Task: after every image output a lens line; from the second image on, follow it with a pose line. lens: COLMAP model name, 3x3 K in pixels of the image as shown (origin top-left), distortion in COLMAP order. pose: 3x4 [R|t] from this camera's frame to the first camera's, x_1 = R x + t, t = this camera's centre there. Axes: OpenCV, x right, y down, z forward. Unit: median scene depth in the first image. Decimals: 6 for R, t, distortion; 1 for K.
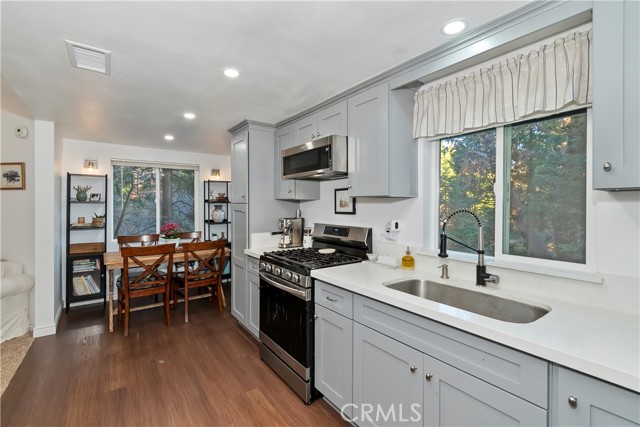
lens RADIAL K [[284.6, 0, 311.9], [0, 284.6, 204.7], [0, 0, 1]] dist [0.002578, -0.002584]
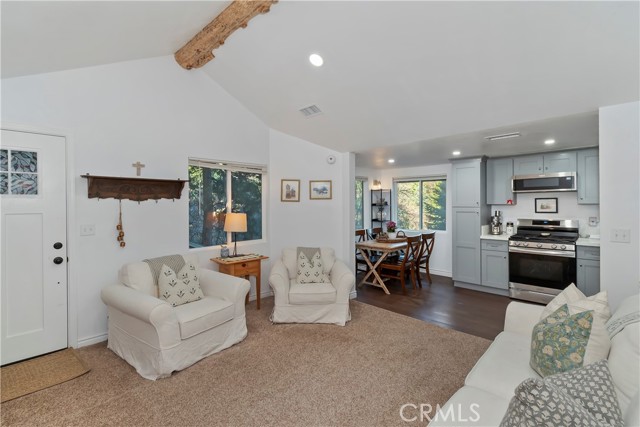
lens RADIAL K [[284.6, 0, 319.7], [0, 284.6, 204.6], [0, 0, 1]] dist [0.002578, -0.002584]
pose [[0.988033, -0.009204, 0.153965, -1.090620], [0.009225, 0.999957, 0.000579, -0.023106], [-0.153964, 0.000848, 0.988076, -0.355799]]
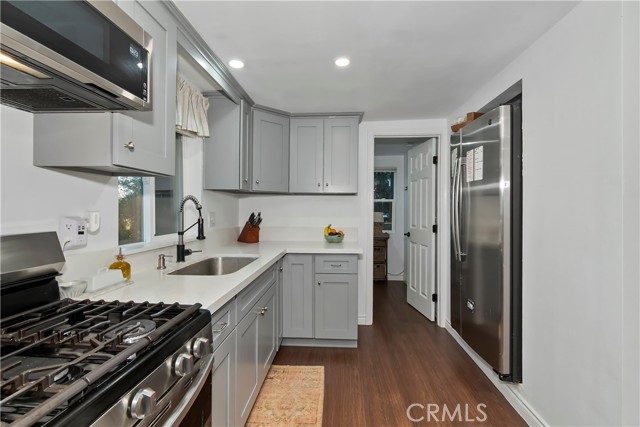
lens RADIAL K [[284.6, 0, 309.5], [0, 284.6, 211.9], [0, 0, 1]] dist [0.002578, -0.002584]
pose [[-0.759140, -0.019175, 0.650645, -0.251989], [-0.014280, 0.999816, 0.012805, 0.025103], [-0.650771, 0.000430, -0.759274, 0.676841]]
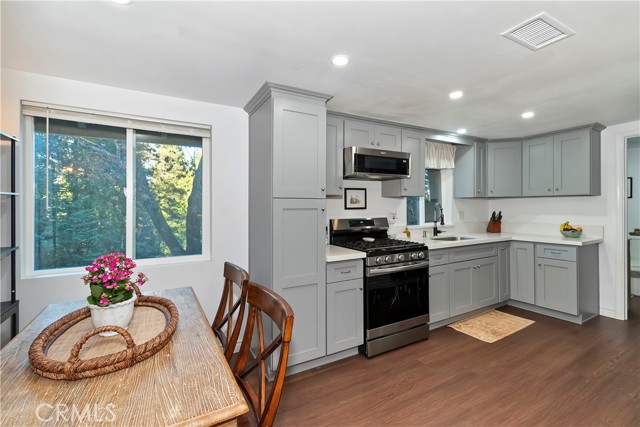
lens RADIAL K [[284.6, 0, 316.4], [0, 284.6, 205.3], [0, 0, 1]] dist [0.002578, -0.002584]
pose [[0.123396, -0.005086, 0.992344, -0.813376], [0.005393, 0.999976, 0.004455, 0.006971], [-0.992343, 0.004802, 0.123421, 0.737661]]
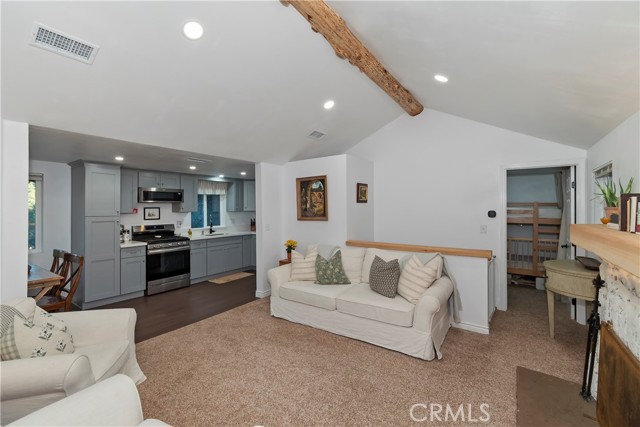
lens RADIAL K [[284.6, 0, 318.5], [0, 284.6, 208.2], [0, 0, 1]] dist [0.002578, -0.002584]
pose [[-0.314672, -0.002331, 0.949198, -1.647326], [0.005355, 0.999977, 0.004231, -0.039478], [-0.949186, 0.006414, -0.314652, 0.359085]]
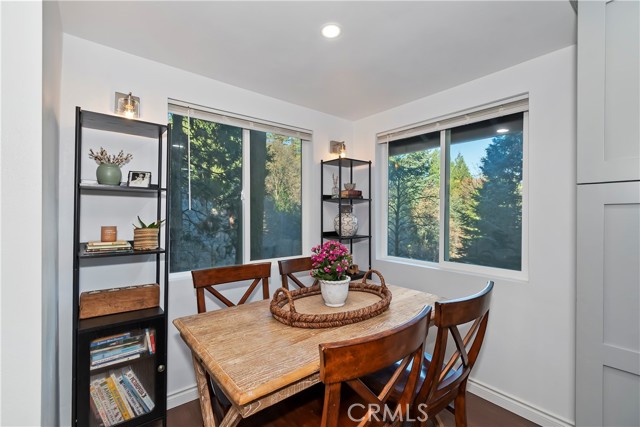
lens RADIAL K [[284.6, 0, 316.4], [0, 284.6, 215.8], [0, 0, 1]] dist [0.002578, -0.002584]
pose [[0.999188, 0.000874, 0.040281, -0.545819], [-0.000876, 1.000000, 0.000035, 0.028755], [-0.040281, -0.000070, 0.999188, 0.598962]]
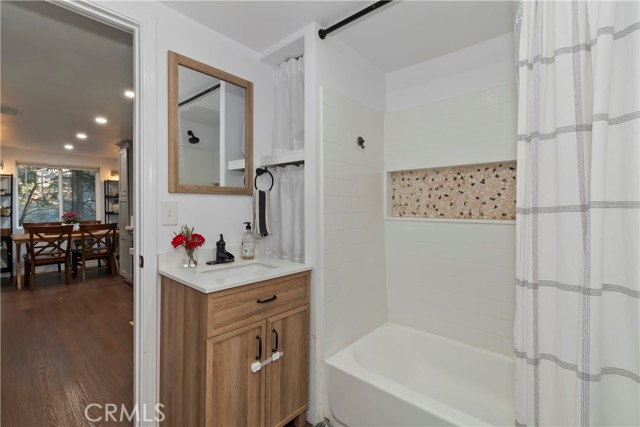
lens RADIAL K [[284.6, 0, 315.4], [0, 284.6, 208.9], [0, 0, 1]] dist [0.002578, -0.002584]
pose [[0.977134, -0.005024, 0.212565, 0.343781], [0.003214, 0.999956, 0.008856, 0.043511], [-0.212600, -0.007970, 0.977107, -0.550227]]
